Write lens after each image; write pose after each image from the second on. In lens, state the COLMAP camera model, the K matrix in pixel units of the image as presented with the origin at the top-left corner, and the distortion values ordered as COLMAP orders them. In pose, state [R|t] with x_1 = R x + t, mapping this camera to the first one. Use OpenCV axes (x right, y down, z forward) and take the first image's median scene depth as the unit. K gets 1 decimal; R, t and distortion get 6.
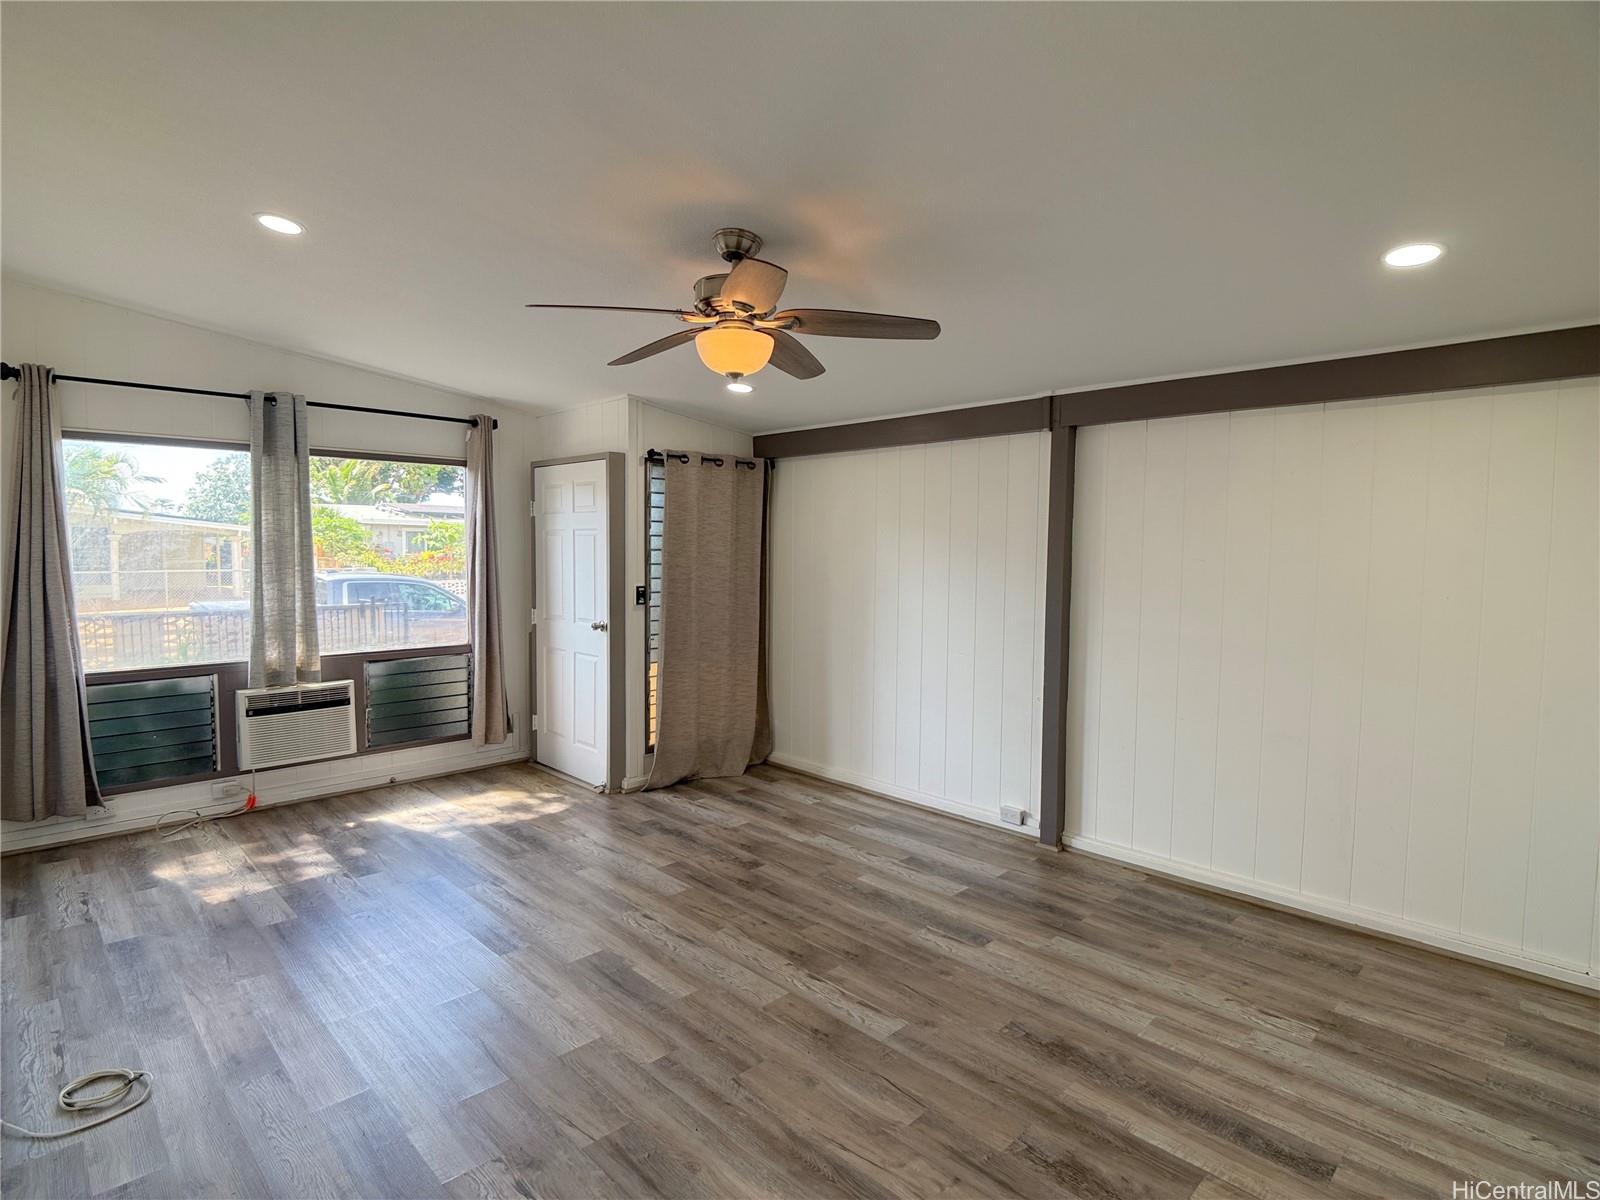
lens RADIAL K [[830.9, 0, 800.0], [0, 830.9, 600.0], [0, 0, 1]] dist [0.020267, -0.031393]
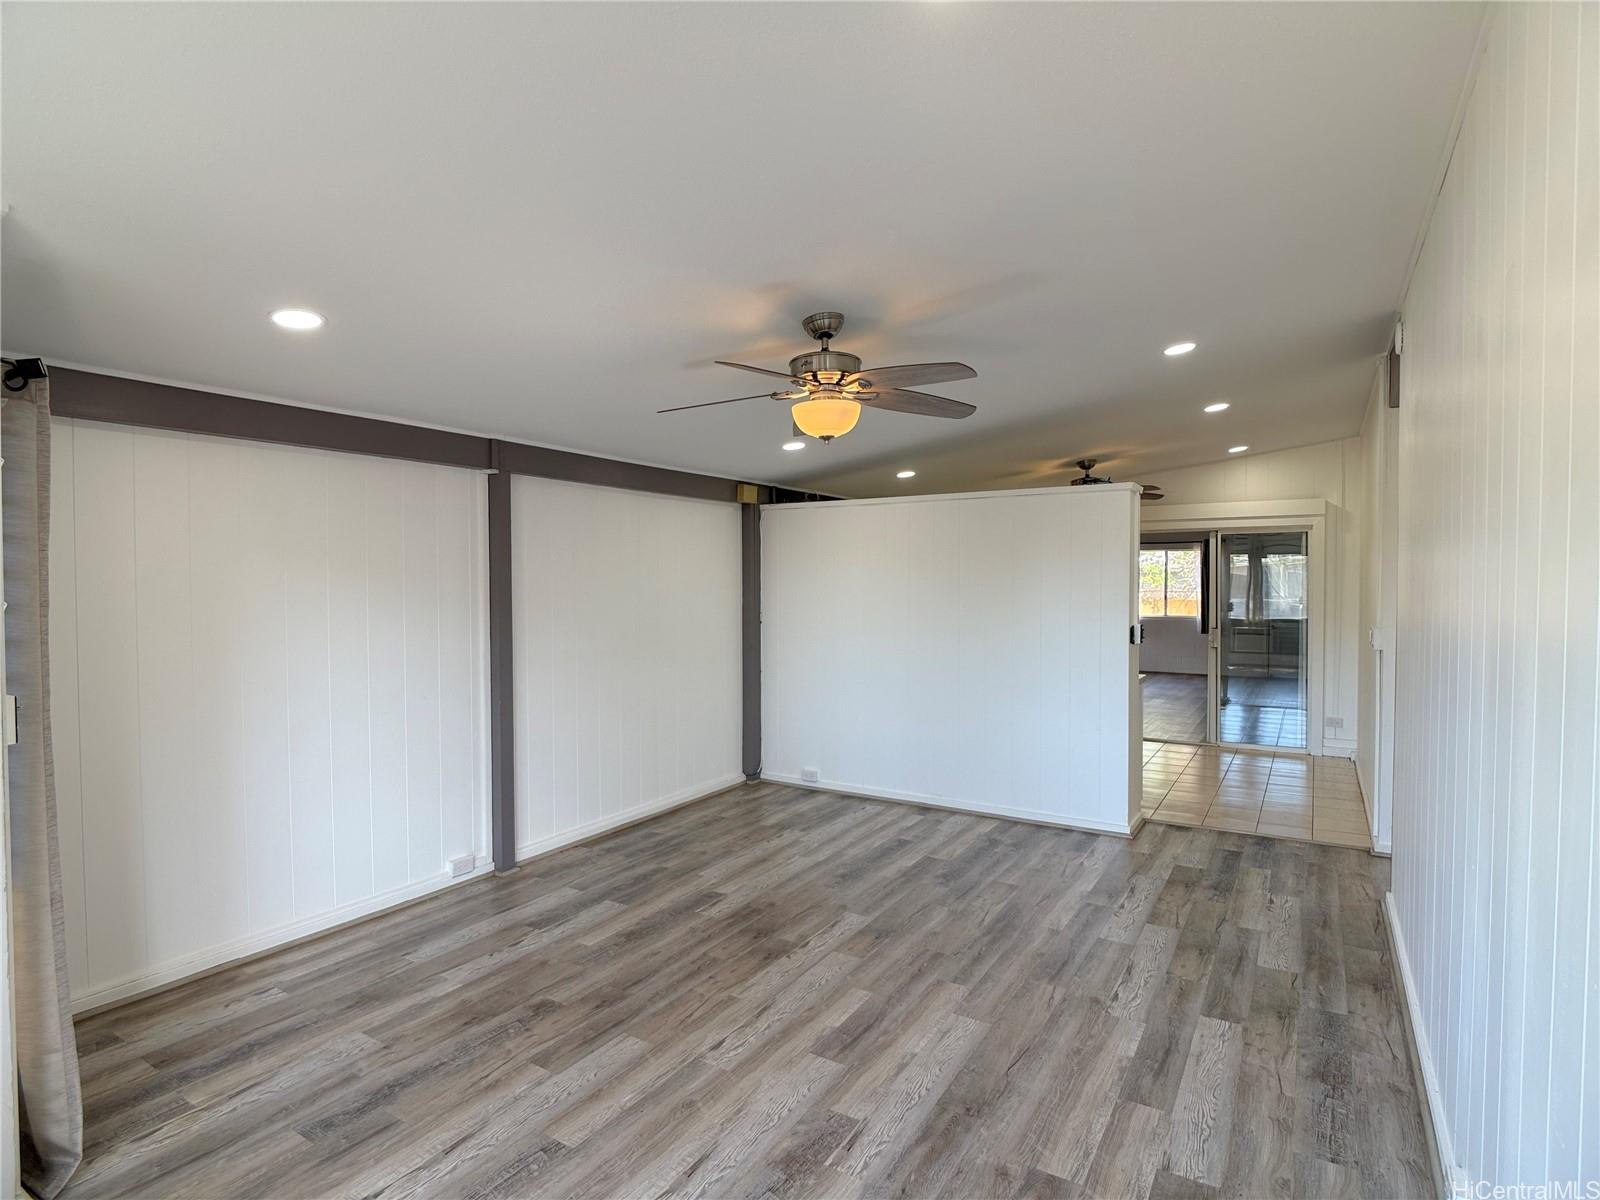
lens RADIAL K [[830.9, 0, 800.0], [0, 830.9, 600.0], [0, 0, 1]] dist [0.020267, -0.031393]
pose [[-0.229989, -0.030865, 0.972704, -0.905917], [0.061830, 0.997014, 0.046255, -0.075011], [-0.971227, 0.070781, -0.227394, 1.003222]]
